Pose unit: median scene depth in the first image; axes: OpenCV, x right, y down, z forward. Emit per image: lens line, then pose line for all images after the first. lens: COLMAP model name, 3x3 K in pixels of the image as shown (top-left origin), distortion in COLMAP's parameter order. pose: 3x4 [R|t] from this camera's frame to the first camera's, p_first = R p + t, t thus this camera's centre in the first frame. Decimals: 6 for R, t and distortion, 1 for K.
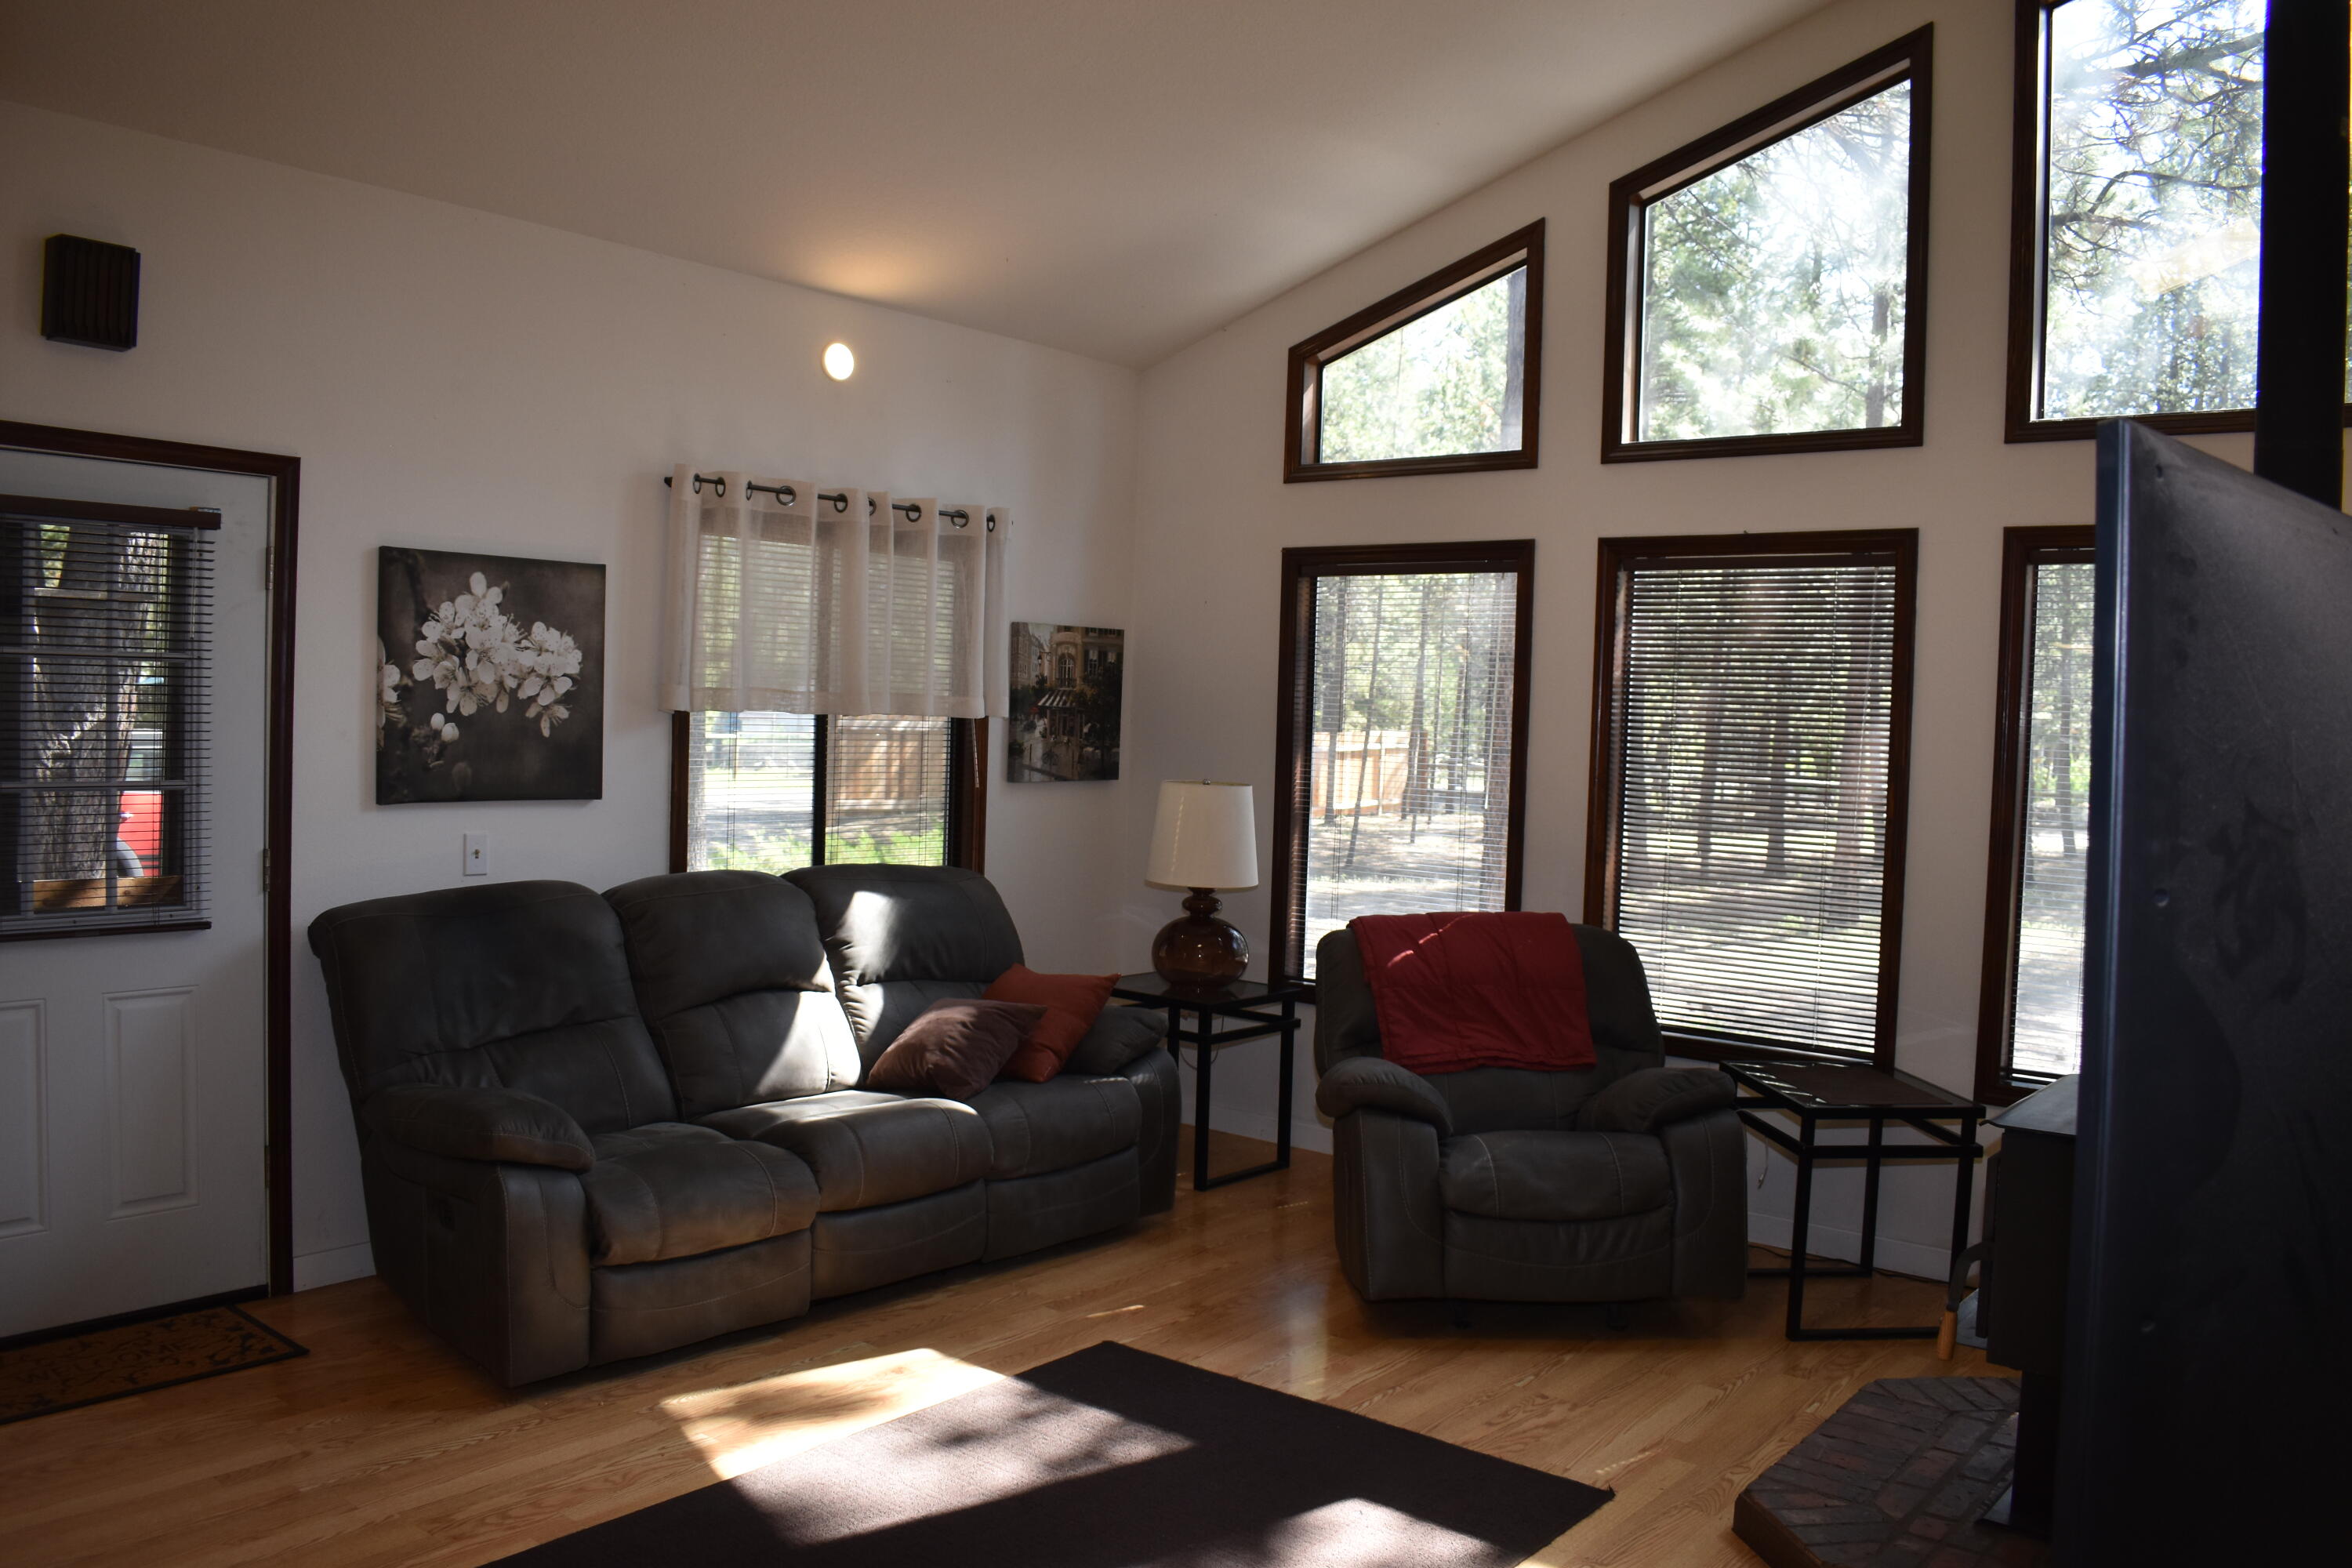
lens RADIAL K [[1866.9, 0, 1176.0], [0, 1866.9, 784.0], [0, 0, 1]] dist [-0.095459, 0.007710]
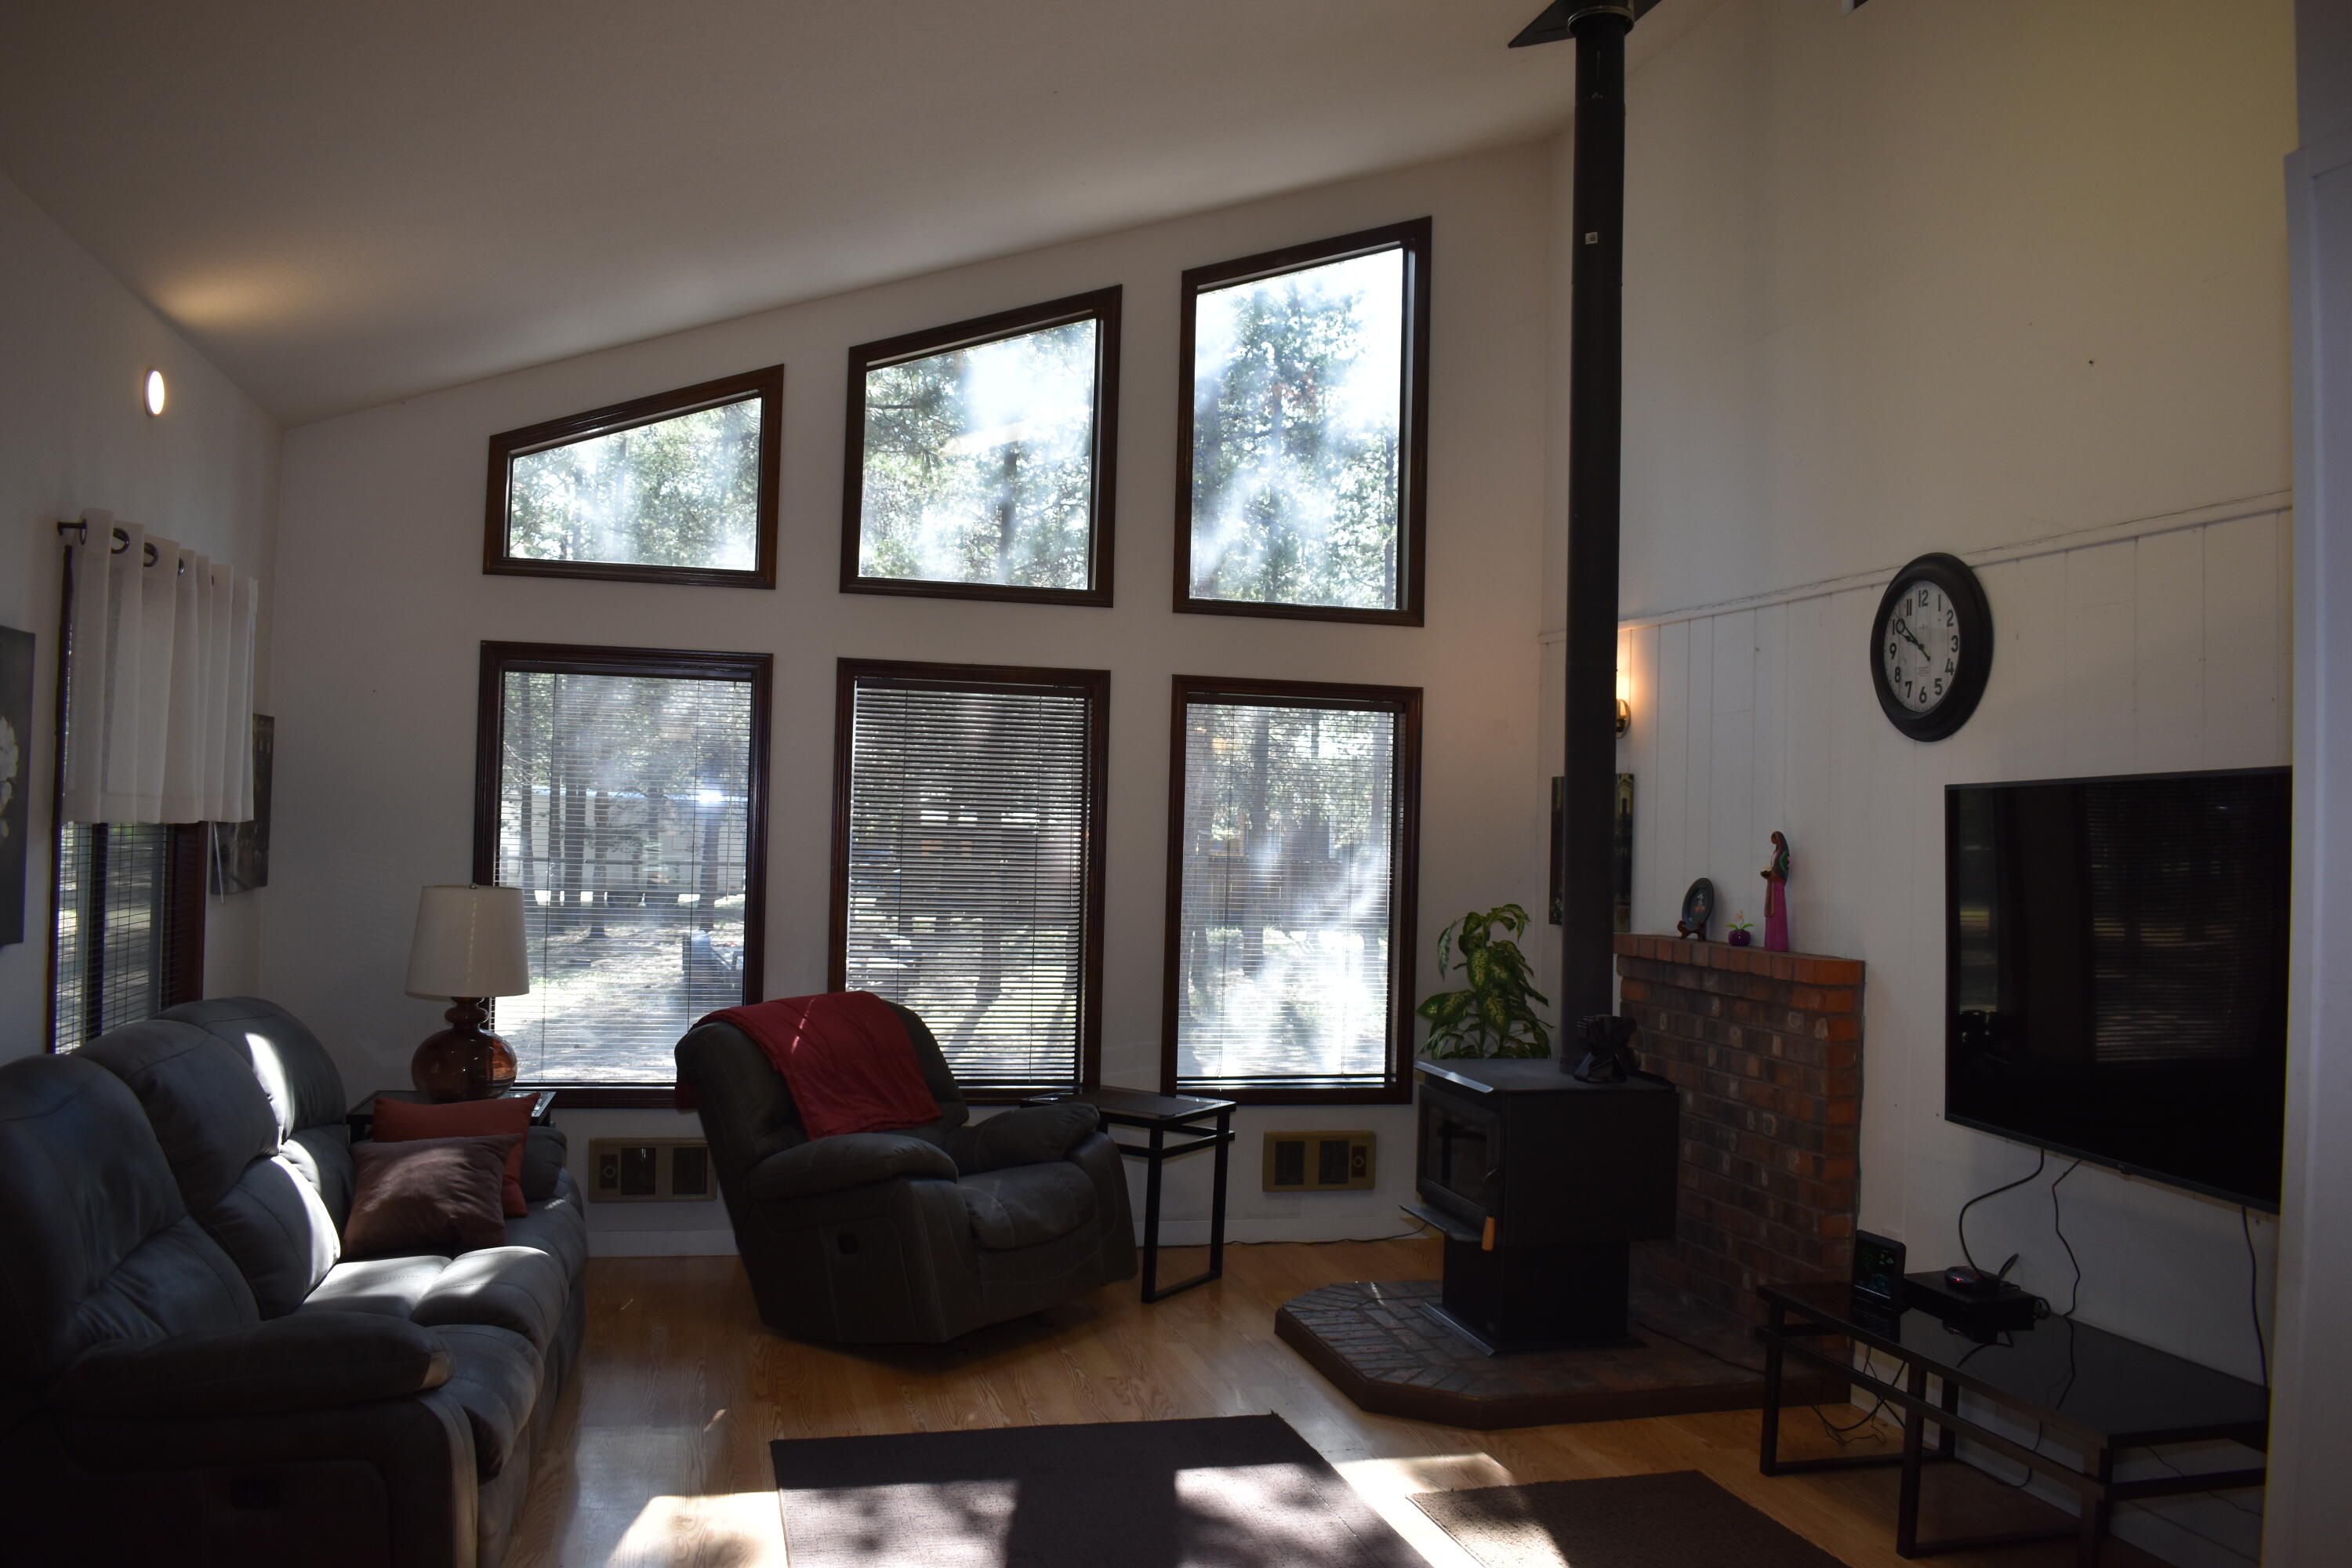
lens RADIAL K [[1866.9, 0, 1176.0], [0, 1866.9, 784.0], [0, 0, 1]] dist [-0.095459, 0.007710]
pose [[0.583496, 0.002586, 0.812112, -0.587989], [0.023071, 0.999539, -0.019760, -0.028968], [-0.811788, 0.030266, 0.583167, 0.176362]]
